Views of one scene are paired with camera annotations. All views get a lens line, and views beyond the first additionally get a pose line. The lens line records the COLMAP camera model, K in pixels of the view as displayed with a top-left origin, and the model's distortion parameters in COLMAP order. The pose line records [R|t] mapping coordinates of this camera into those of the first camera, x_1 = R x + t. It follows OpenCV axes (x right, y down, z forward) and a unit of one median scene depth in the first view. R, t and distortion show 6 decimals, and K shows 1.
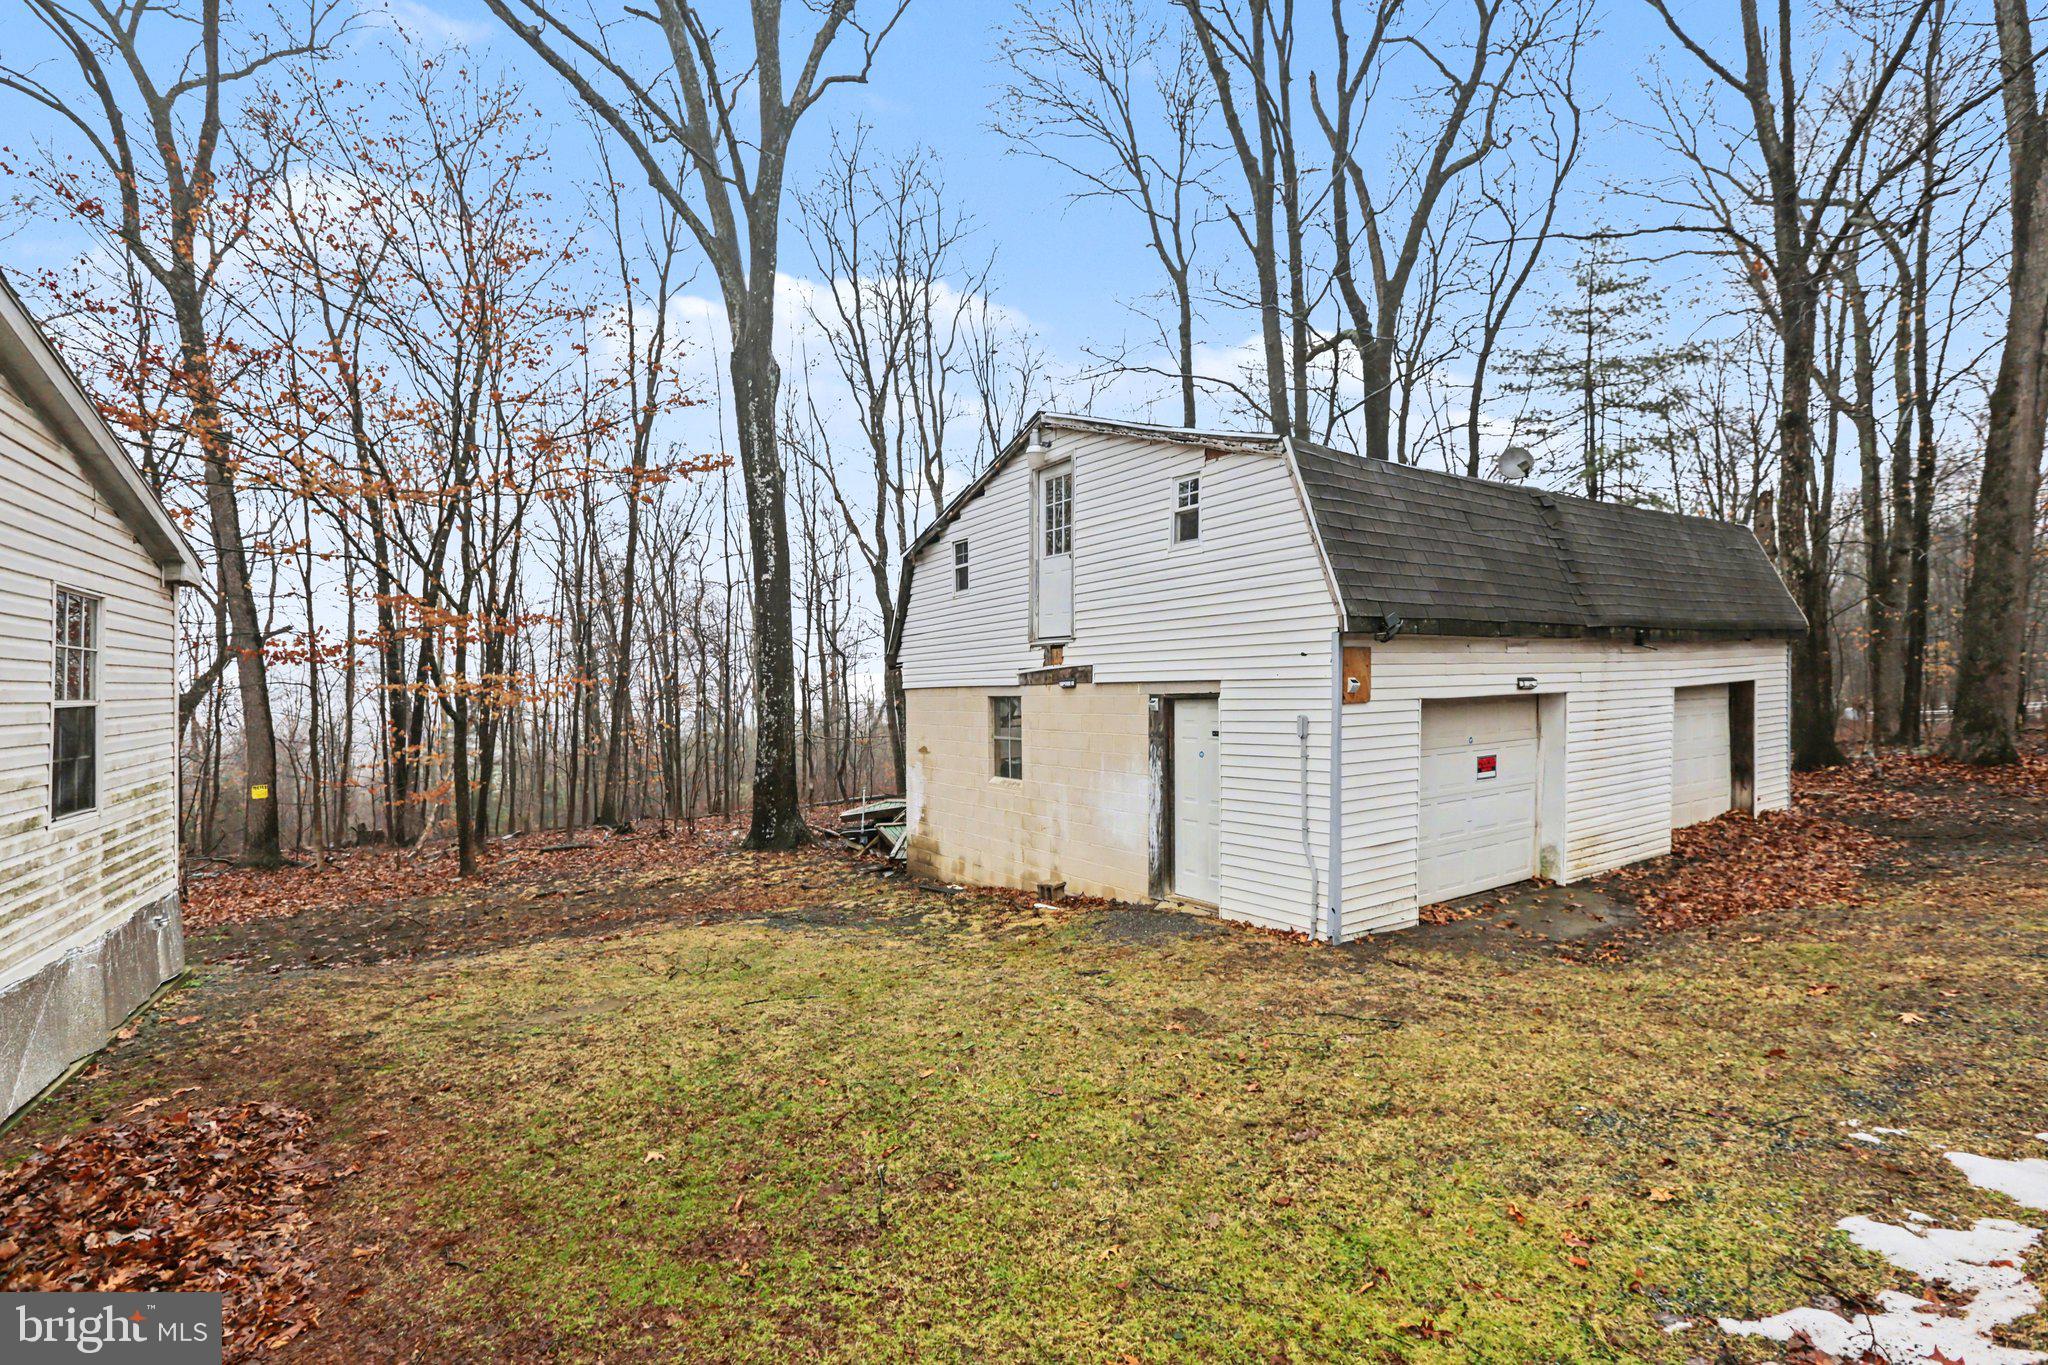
lens RADIAL K [[957.7, 0, 1014.8], [0, 957.7, 693.2], [0, 0, 1]] dist [-0.009757, 0.005916]
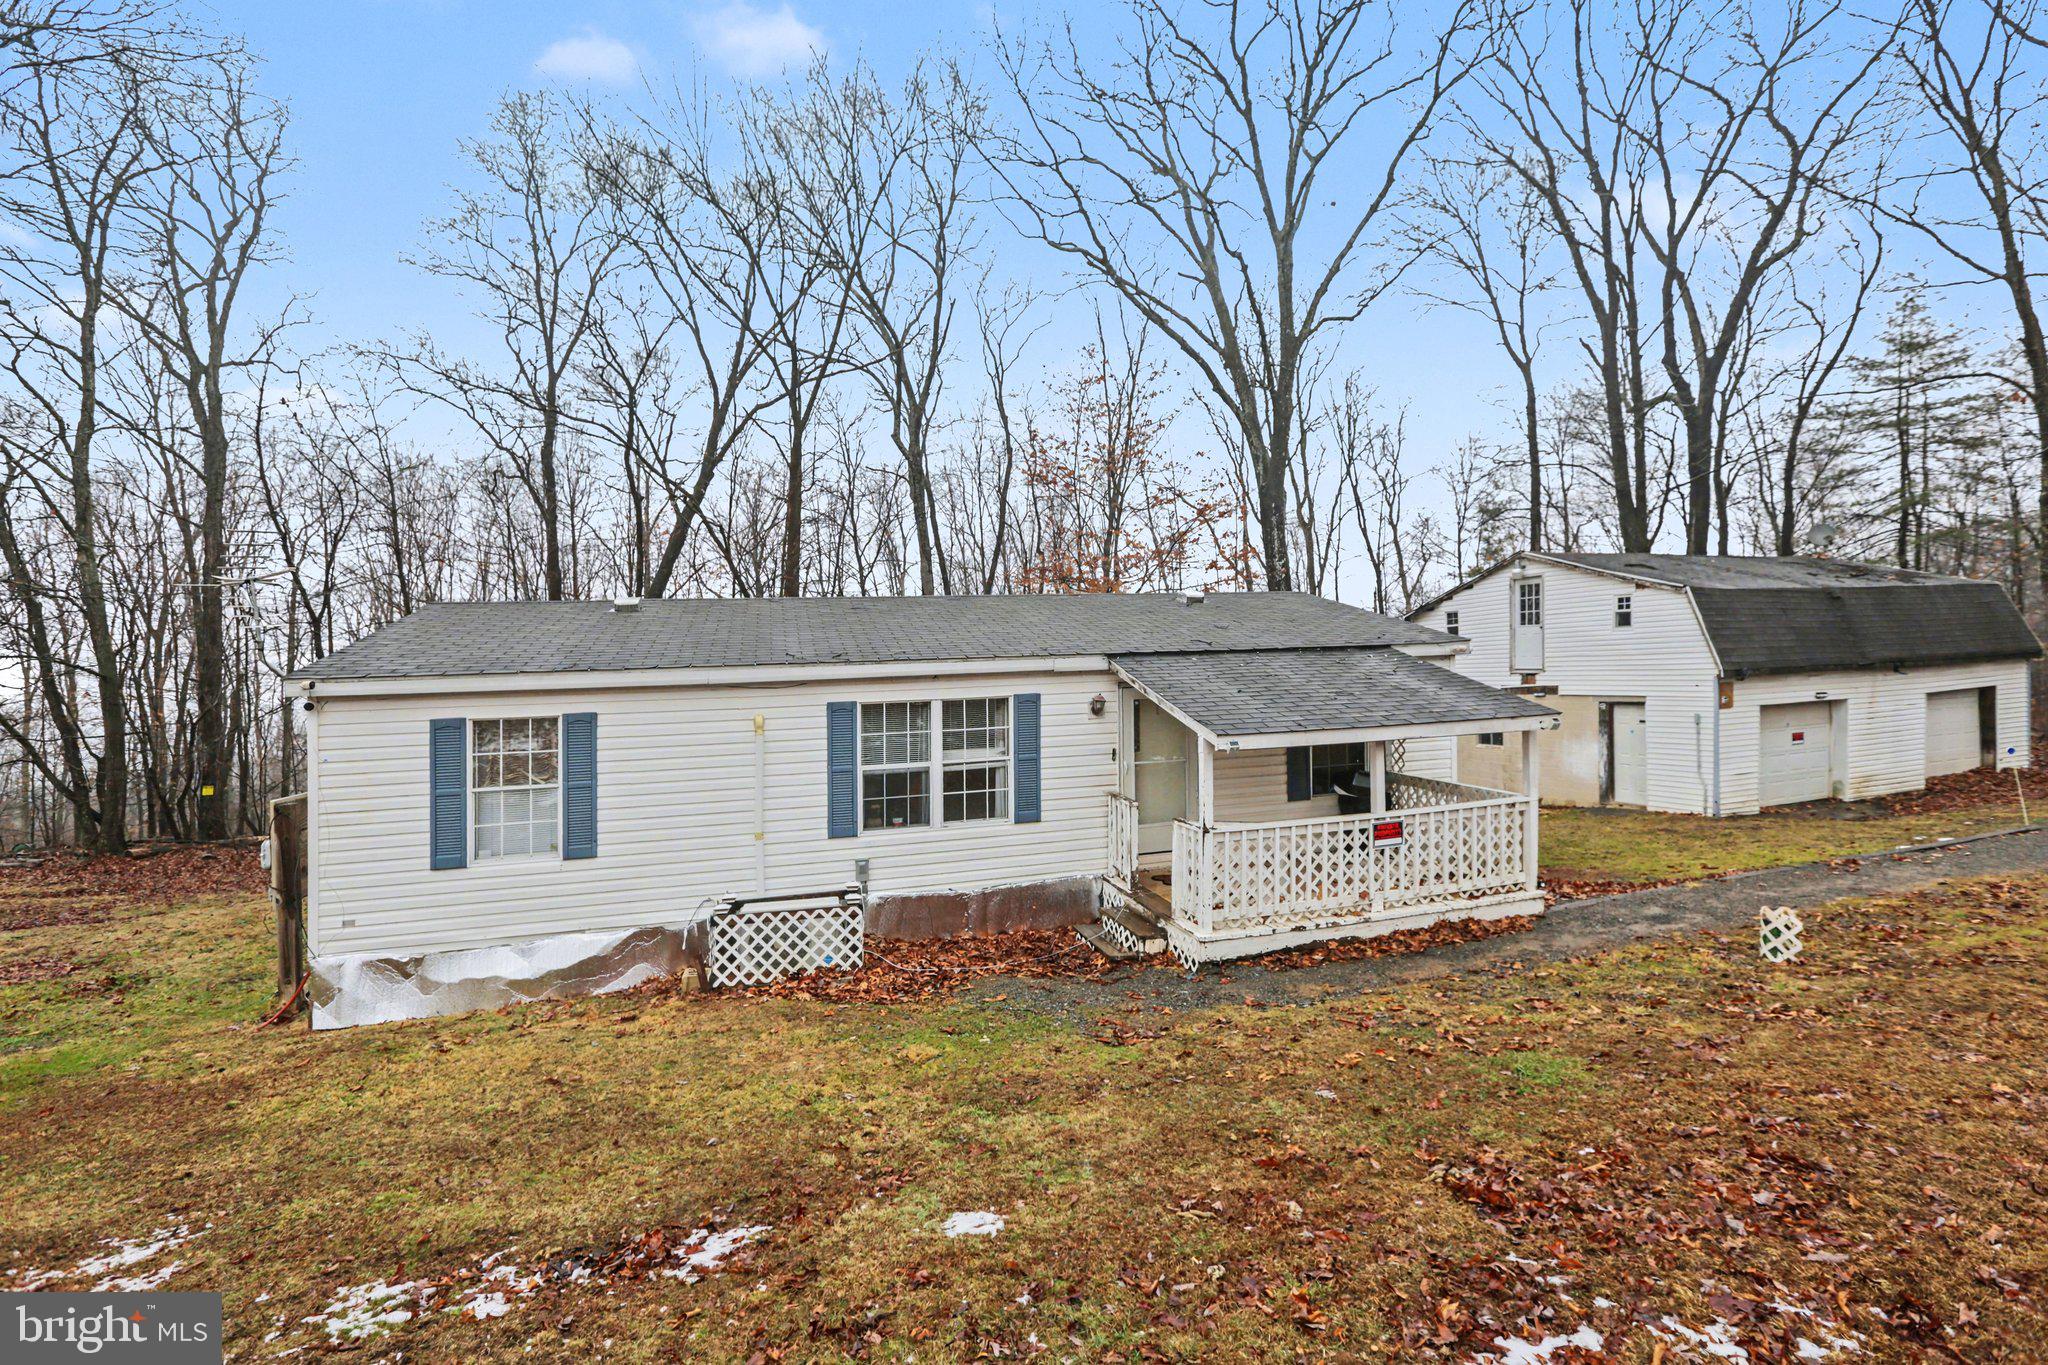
lens RADIAL K [[957.7, 0, 1001.5], [0, 957.7, 675.8], [0, 0, 1]] dist [-0.009757, 0.005916]
pose [[0.969771, -0.013878, -0.243620, -0.439738], [0.015097, 0.999881, 0.003138, -0.058684], [0.243548, -0.006721, 0.969866, -0.932073]]
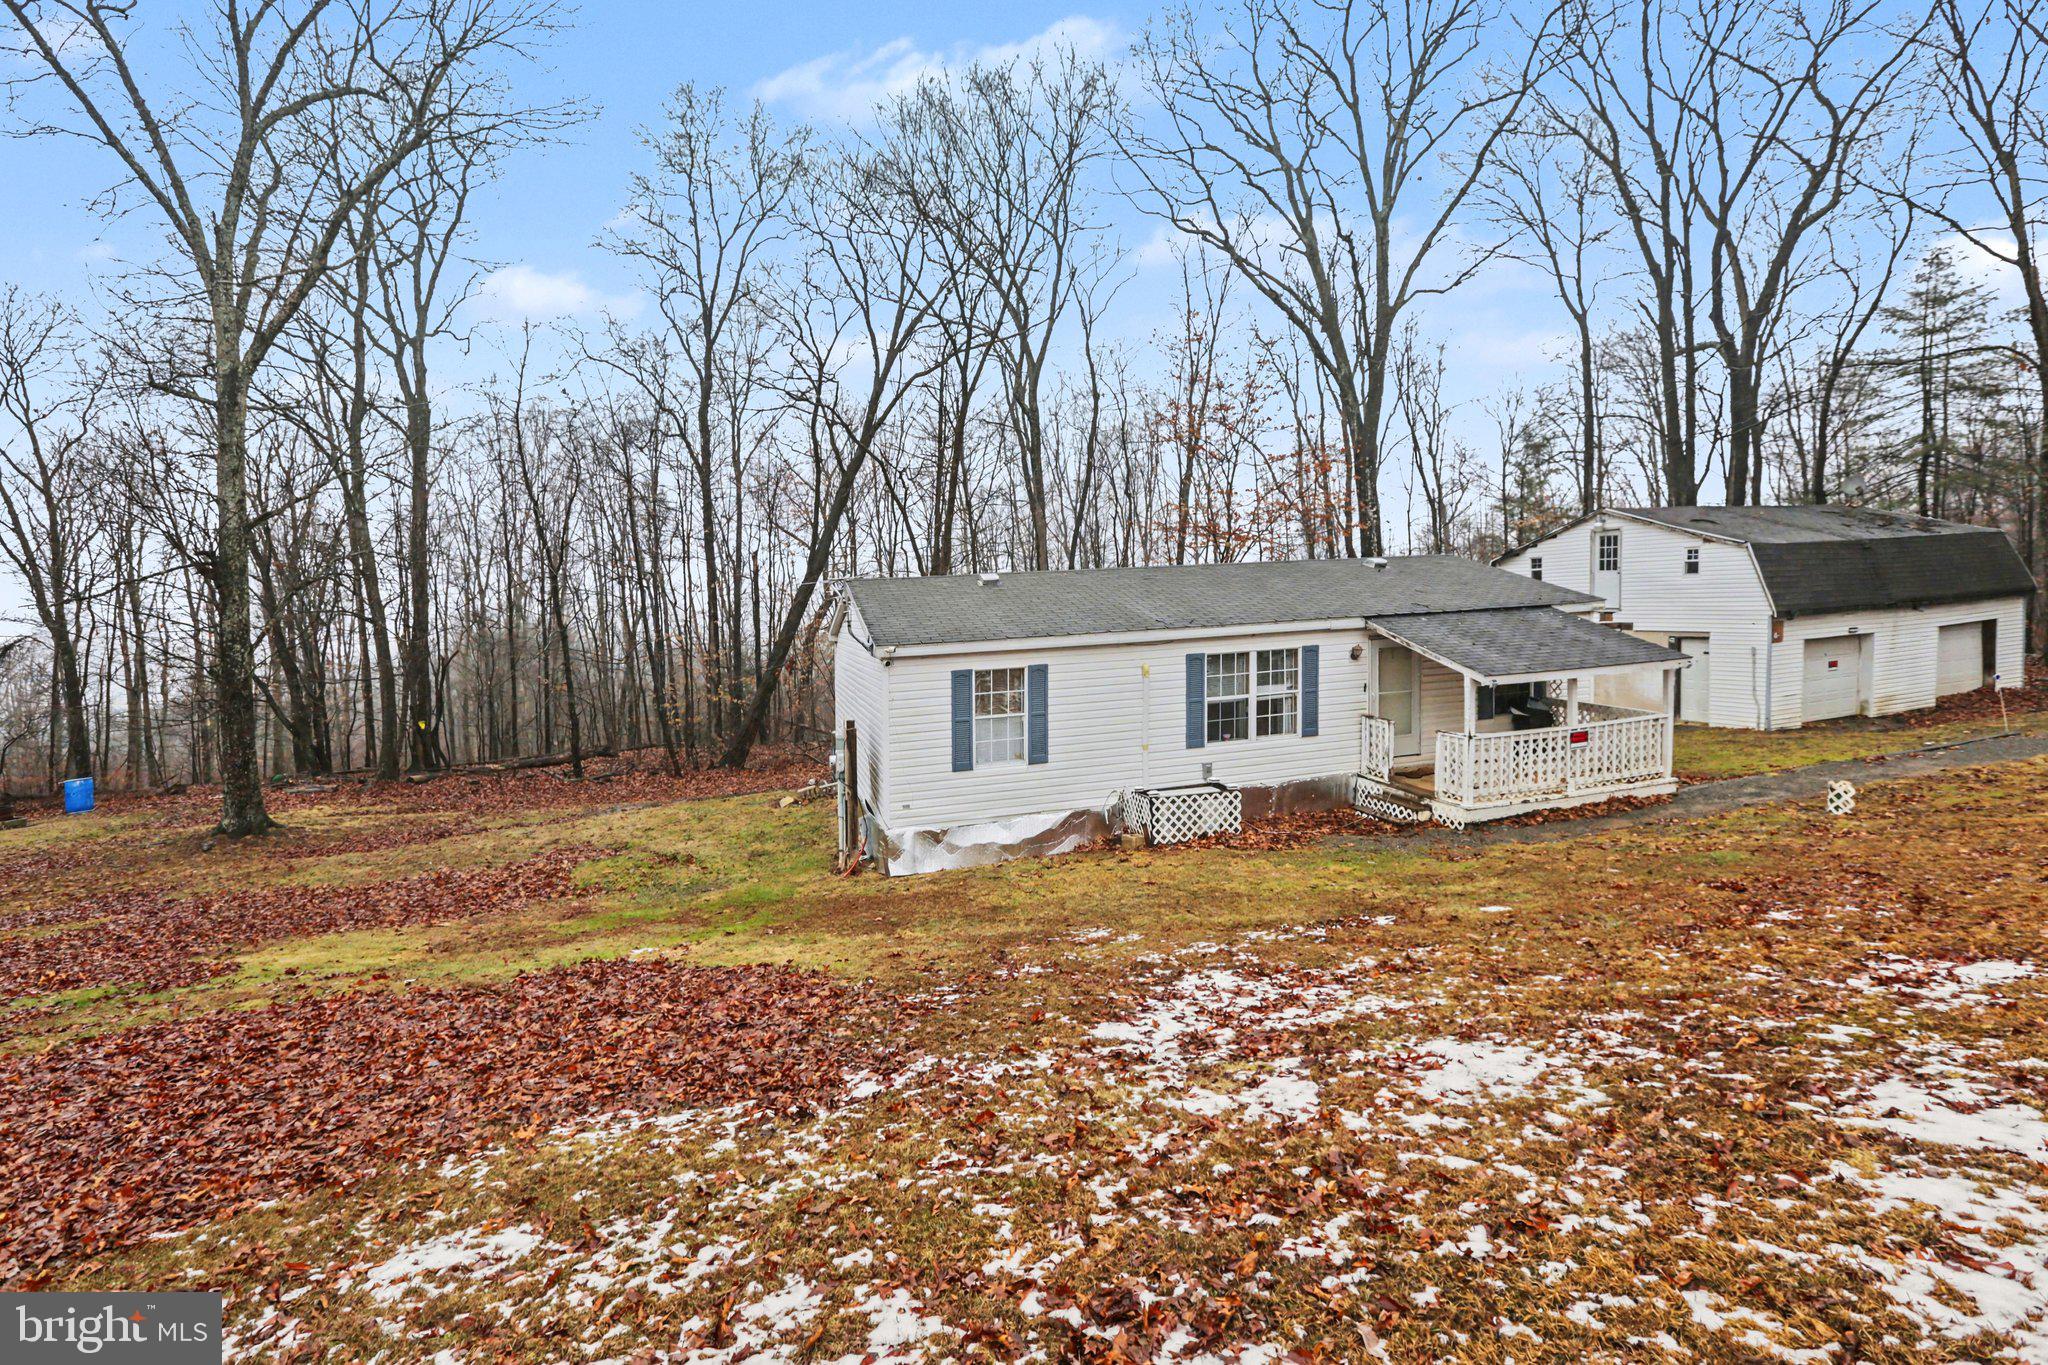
lens RADIAL K [[1019.6, 0, 1003.0], [0, 1019.6, 639.5], [0, 0, 1]] dist [-0.003913, 0.005711]
pose [[0.975601, -0.014165, -0.219096, -0.698544], [0.024416, 0.998727, 0.044149, -0.108745], [0.218191, -0.048422, 0.974704, -1.389808]]
